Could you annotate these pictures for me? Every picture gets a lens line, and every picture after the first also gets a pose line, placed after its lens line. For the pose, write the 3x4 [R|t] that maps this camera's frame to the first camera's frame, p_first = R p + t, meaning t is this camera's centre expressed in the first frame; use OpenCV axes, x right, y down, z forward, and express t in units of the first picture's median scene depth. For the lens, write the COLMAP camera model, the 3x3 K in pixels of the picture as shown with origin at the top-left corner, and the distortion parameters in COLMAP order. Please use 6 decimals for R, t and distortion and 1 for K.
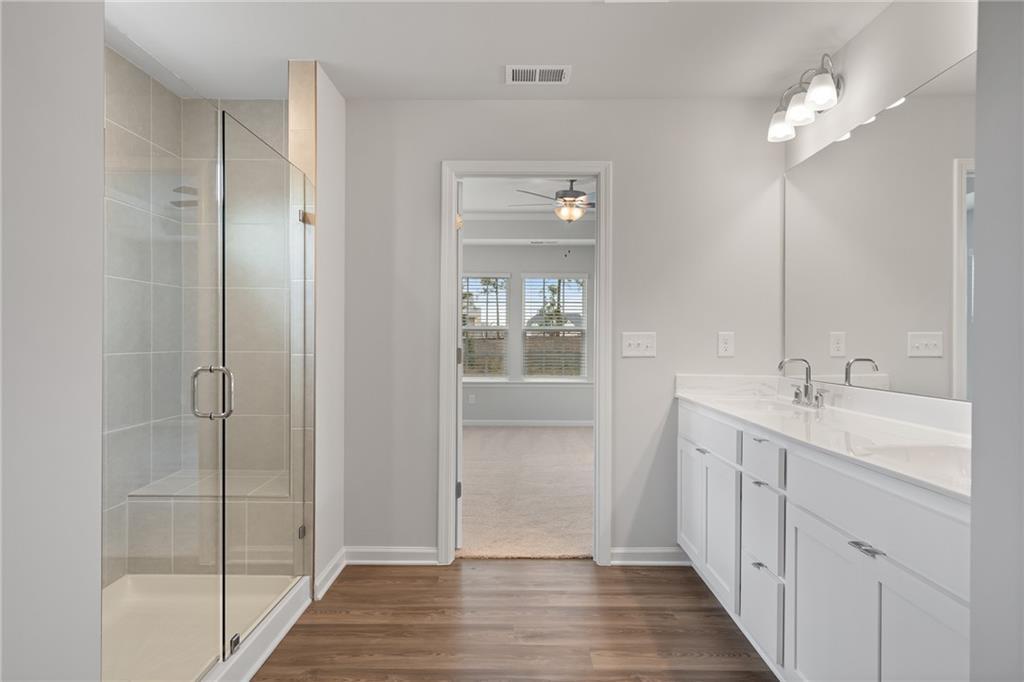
lens RADIAL K [[608.0, 0, 512.0], [0, 608.0, 341.0], [0, 0, 1]] dist [-0.003152, -0.000547]
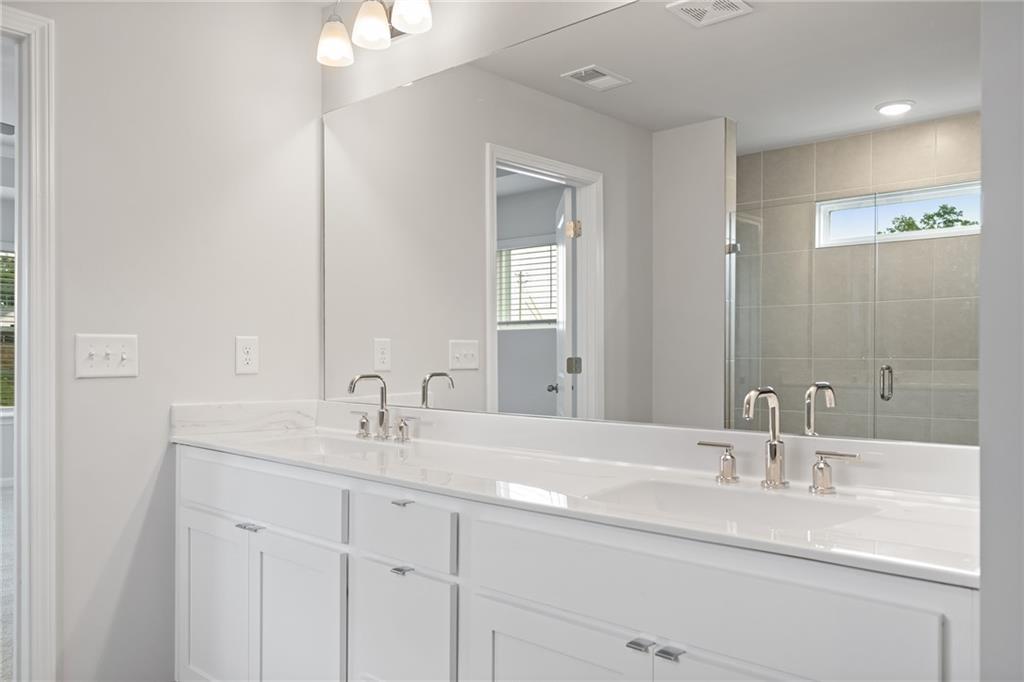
lens RADIAL K [[774.7, 0, 510.9], [0, 774.7, 348.3], [0, 0, 1]] dist [-0.000078, 0.000183]
pose [[0.672315, 0.004734, 0.740250, -0.086716], [-0.000507, 0.999982, -0.005934, 0.003702], [-0.740265, 0.003615, 0.672306, 0.264264]]
